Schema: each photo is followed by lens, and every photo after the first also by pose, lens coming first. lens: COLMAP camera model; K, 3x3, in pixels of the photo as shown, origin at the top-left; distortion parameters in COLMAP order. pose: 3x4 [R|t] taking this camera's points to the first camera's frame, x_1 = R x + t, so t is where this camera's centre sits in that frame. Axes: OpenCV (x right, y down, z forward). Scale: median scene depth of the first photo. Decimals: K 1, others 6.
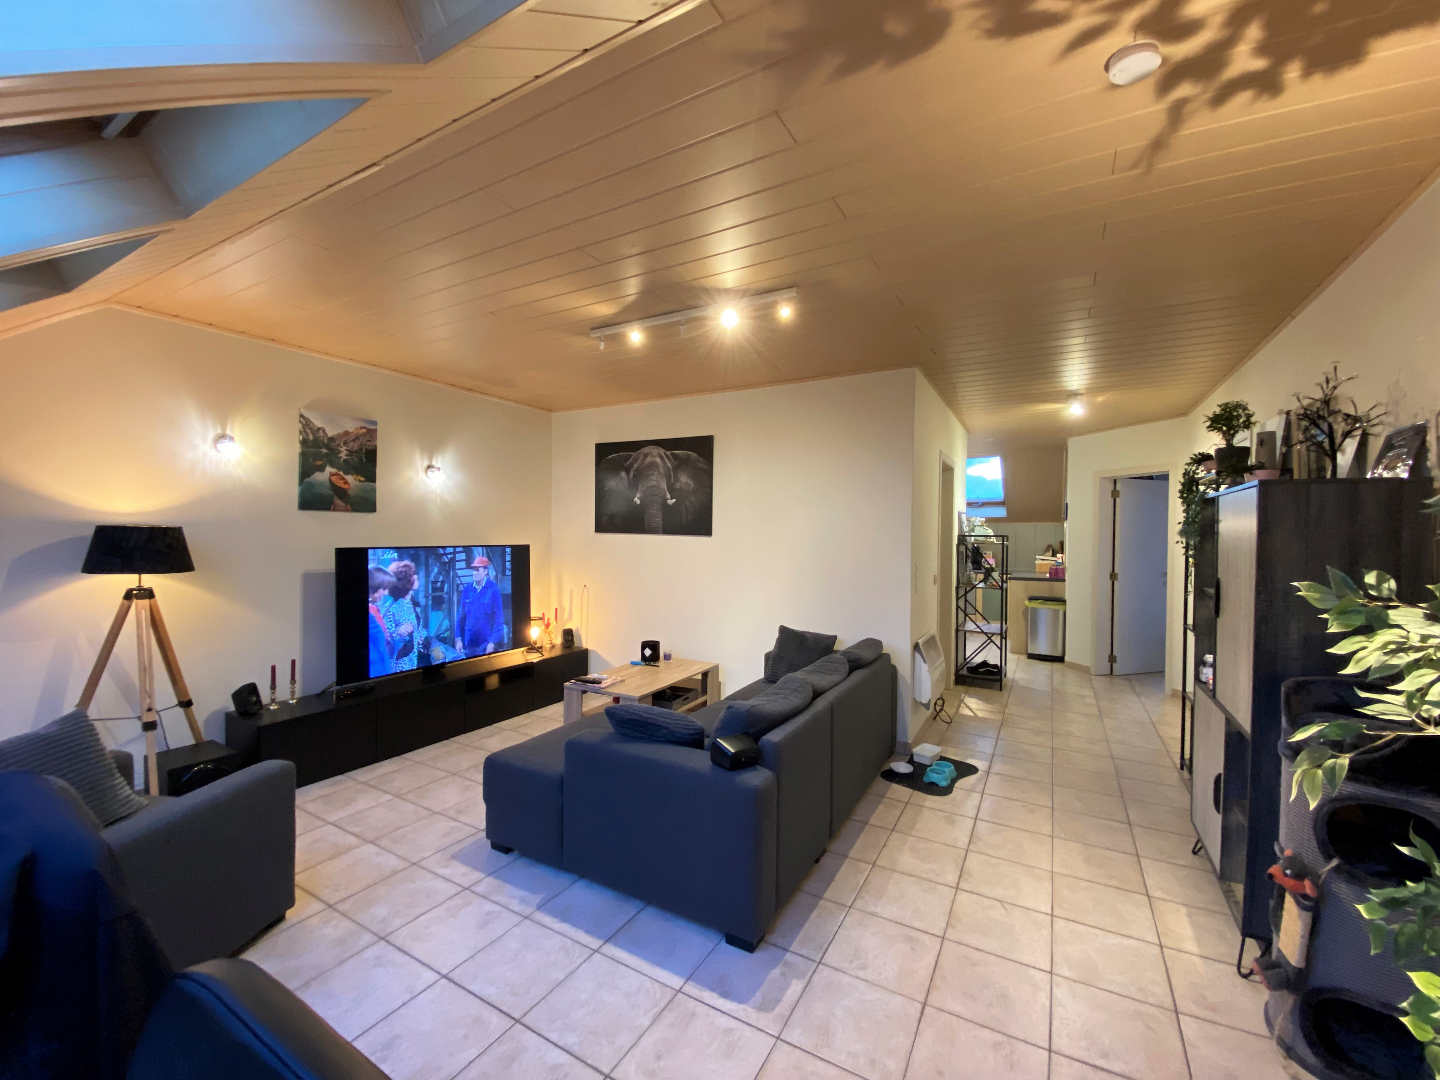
lens RADIAL K [[585.1, 0, 715.7], [0, 585.1, 539.0], [0, 0, 1]] dist [0.038430, -0.029910]
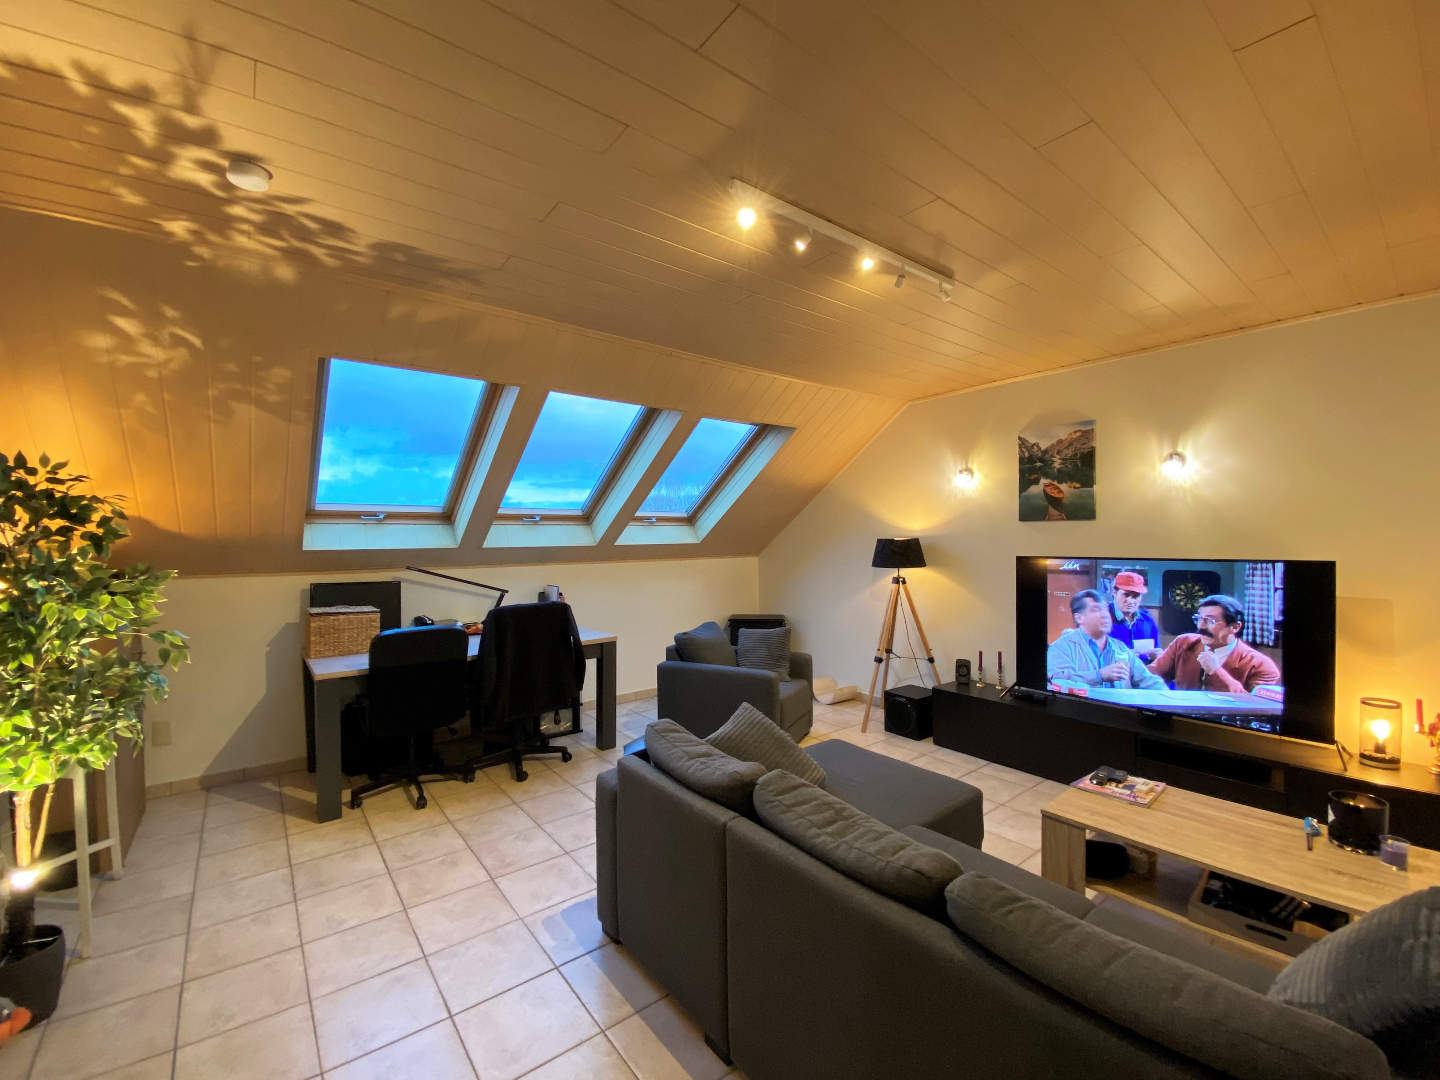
lens RADIAL K [[602.2, 0, 721.4], [0, 602.2, 538.6], [0, 0, 1]] dist [0.040551, -0.029707]
pose [[-0.377830, -0.006313, -0.925853, 0.559514], [-0.001816, 0.999980, -0.006077, -0.009088], [0.925873, -0.000615, -0.377834, 0.889427]]
